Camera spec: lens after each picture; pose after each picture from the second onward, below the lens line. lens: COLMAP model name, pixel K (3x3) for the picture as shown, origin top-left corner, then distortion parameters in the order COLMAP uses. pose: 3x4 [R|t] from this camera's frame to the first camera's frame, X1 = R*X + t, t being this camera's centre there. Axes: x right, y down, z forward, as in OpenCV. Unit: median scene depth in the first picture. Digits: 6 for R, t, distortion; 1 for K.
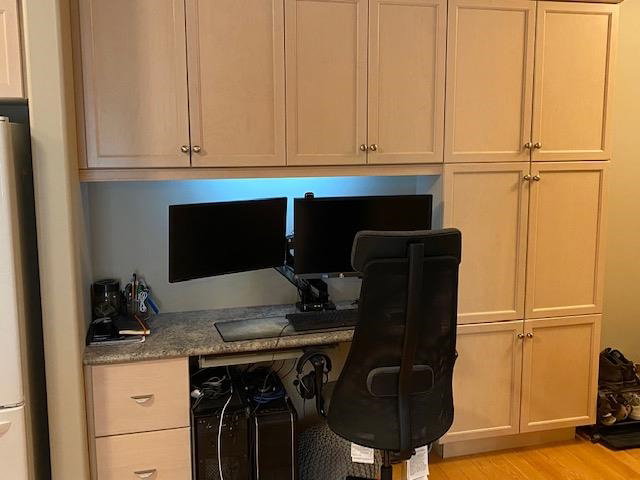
lens RADIAL K [[651.0, 0, 318.5], [0, 651.0, 237.8], [0, 0, 1]] dist [0.070527, 0.000000]
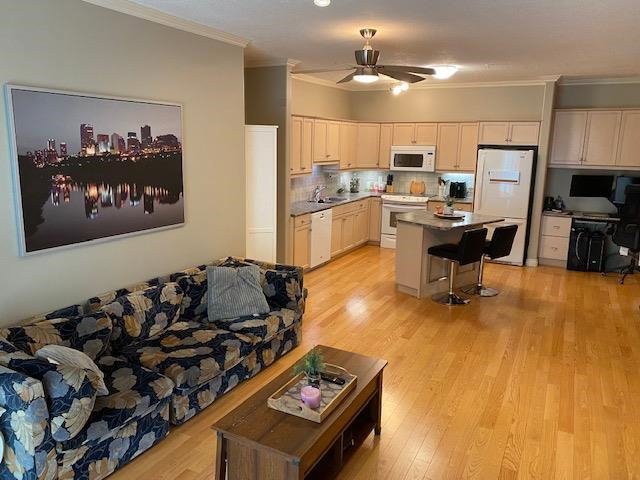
lens RADIAL K [[486.7, 0, 315.3], [0, 486.7, 231.1], [0, 0, 1]] dist [0.038209, -0.032083]
pose [[0.736192, 0.139648, -0.662208, 0.486972], [-0.124215, 0.989739, 0.070626, 0.210580], [0.665276, 0.030262, 0.745984, -1.692628]]
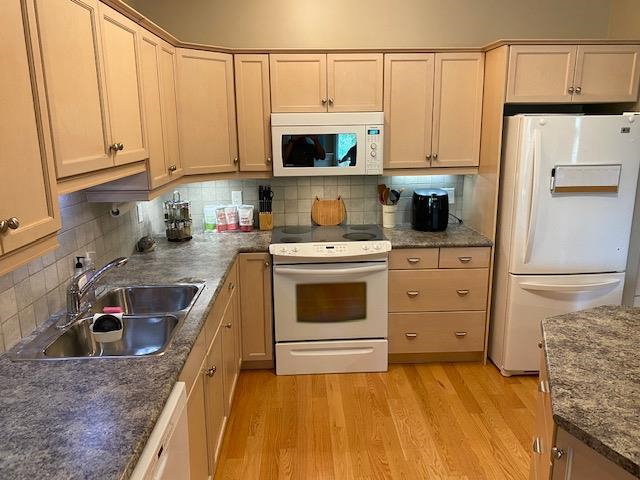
lens RADIAL K [[486.7, 0, 326.1], [0, 486.7, 234.0], [0, 0, 1]] dist [0.038209, -0.032083]
pose [[0.979527, 0.039914, -0.197317, -0.759587], [-0.026258, 0.997106, 0.071346, 0.055598], [0.199593, -0.064704, 0.977740, -0.387145]]
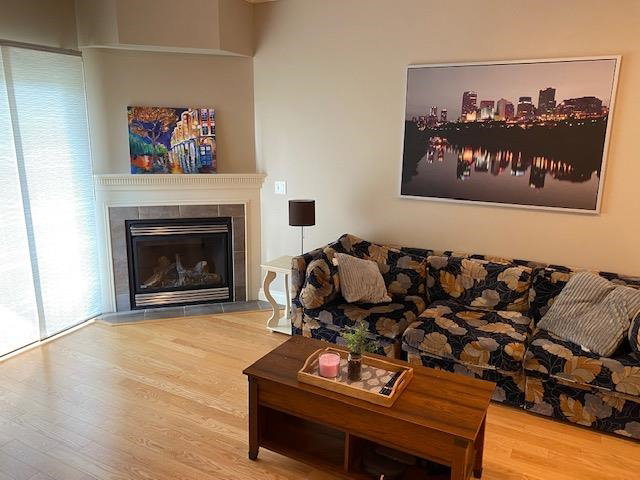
lens RADIAL K [[486.7, 0, 330.6], [0, 486.7, 236.3], [0, 0, 1]] dist [0.038209, -0.032083]
pose [[-0.670990, 0.150186, -0.726097, 0.493171], [-0.126295, 0.941811, 0.311514, 0.120458], [0.730631, 0.300725, -0.612978, -0.665336]]
